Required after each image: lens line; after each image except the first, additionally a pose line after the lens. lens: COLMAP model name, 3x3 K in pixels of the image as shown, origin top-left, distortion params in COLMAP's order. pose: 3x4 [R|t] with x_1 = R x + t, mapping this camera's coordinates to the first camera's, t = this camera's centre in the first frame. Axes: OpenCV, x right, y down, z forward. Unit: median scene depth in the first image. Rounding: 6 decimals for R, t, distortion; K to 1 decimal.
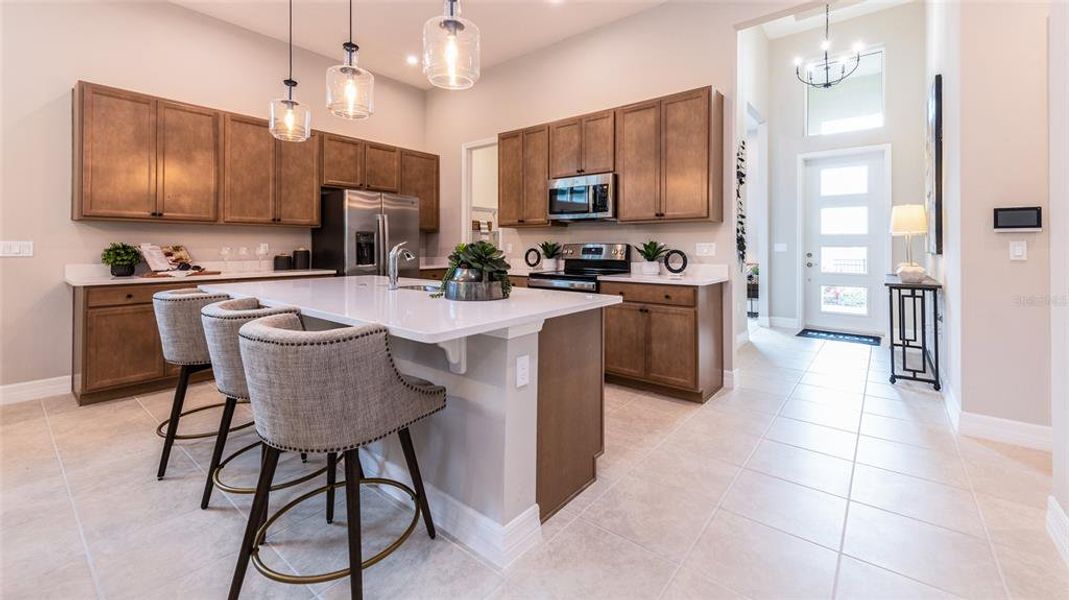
lens RADIAL K [[426.9, 0, 542.1], [0, 426.9, 242.5], [0, 0, 1]] dist [0.005718, 0.000098]
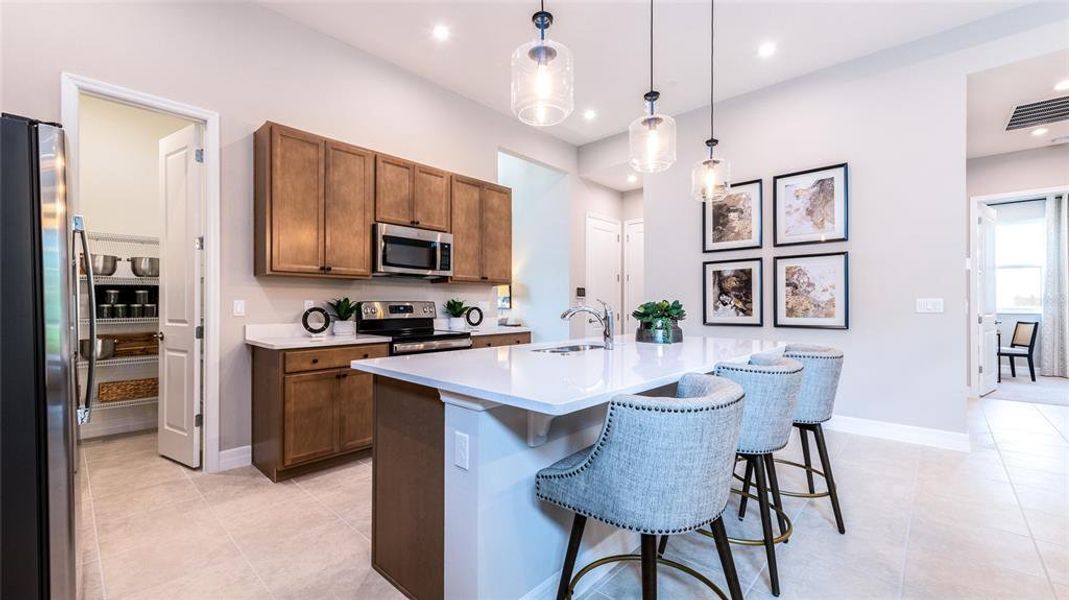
lens RADIAL K [[426.9, 0, 536.3], [0, 426.9, 303.6], [0, 0, 1]] dist [0.005718, 0.000098]
pose [[0.060118, -0.001829, 0.998190, -0.833597], [-0.007973, 0.999966, 0.002312, 0.003097], [-0.998159, -0.008098, 0.060101, 0.697722]]
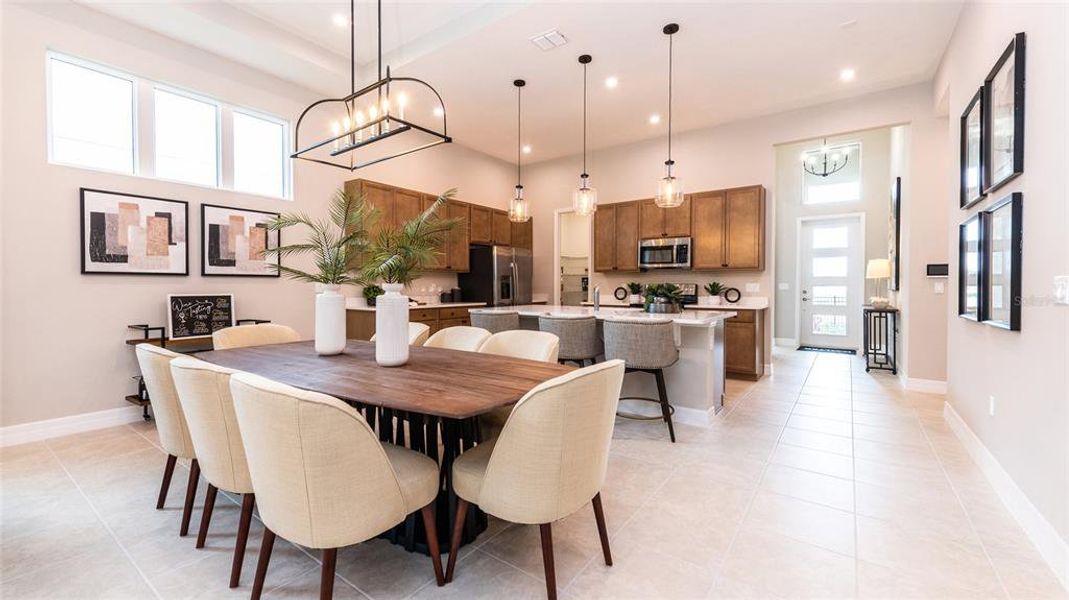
lens RADIAL K [[426.9, 0, 532.2], [0, 426.9, 291.2], [0, 0, 1]] dist [0.005718, 0.000098]
pose [[0.999112, -0.001718, 0.042090, -0.442333], [0.000894, 0.999807, 0.019601, -0.001618], [-0.042116, -0.019546, 0.998922, -0.476321]]
